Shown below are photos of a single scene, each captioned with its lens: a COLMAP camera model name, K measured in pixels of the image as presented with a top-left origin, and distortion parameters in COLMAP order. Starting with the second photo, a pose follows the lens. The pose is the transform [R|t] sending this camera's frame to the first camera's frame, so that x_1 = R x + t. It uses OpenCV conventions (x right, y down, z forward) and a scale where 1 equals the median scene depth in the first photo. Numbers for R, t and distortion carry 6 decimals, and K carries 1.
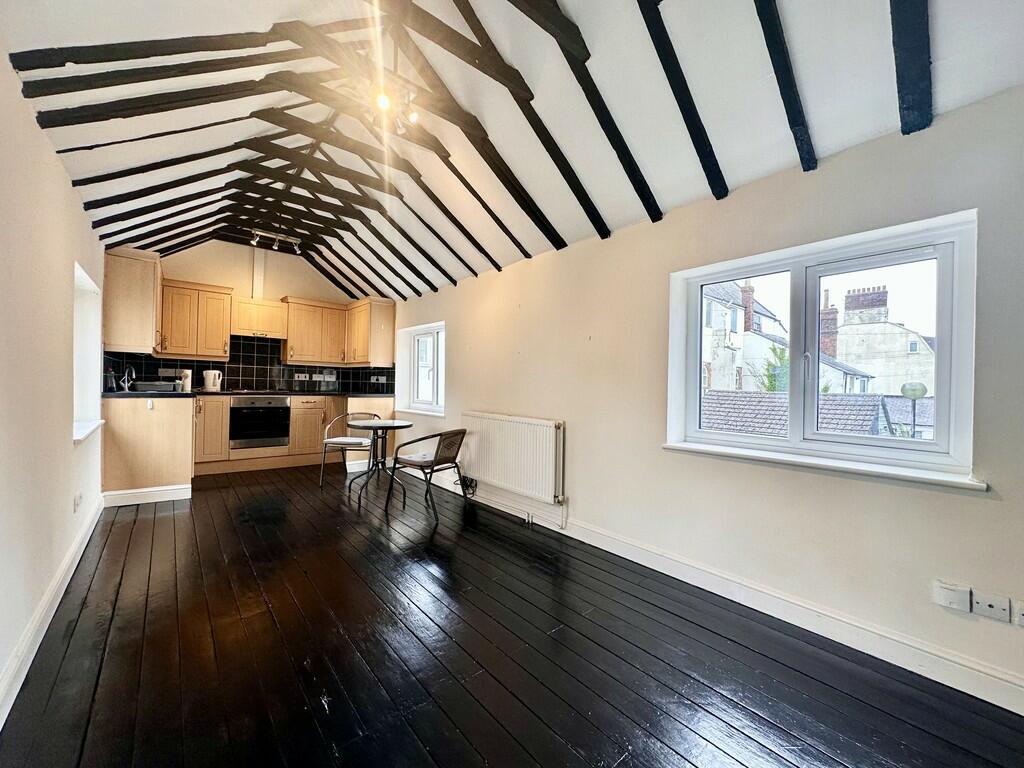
lens RADIAL K [[406.4, 0, 518.3], [0, 406.4, 382.8], [0, 0, 1]] dist [0.000922, -0.000027]
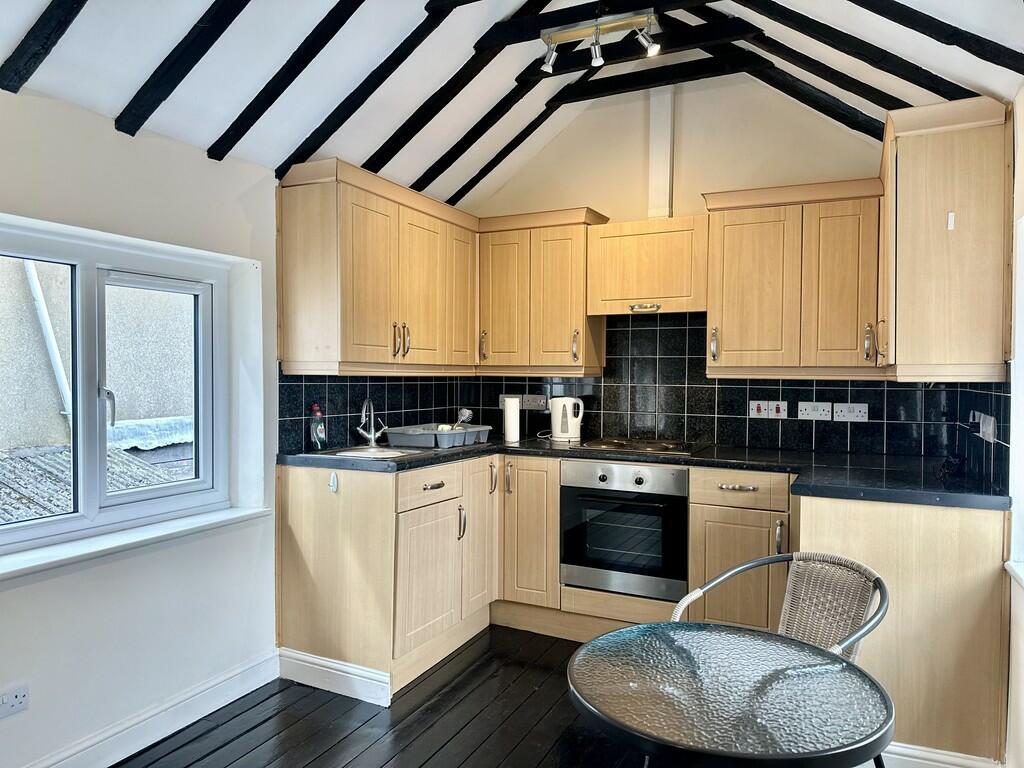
lens RADIAL K [[700.1, 0, 513.8], [0, 700.1, 390.2], [0, 0, 1]] dist [-0.011063, -0.002411]
pose [[0.406208, -0.004232, -0.913771, -0.058147], [0.005314, 0.999983, -0.002270, -0.035886], [0.913765, -0.003934, 0.406224, 0.608167]]
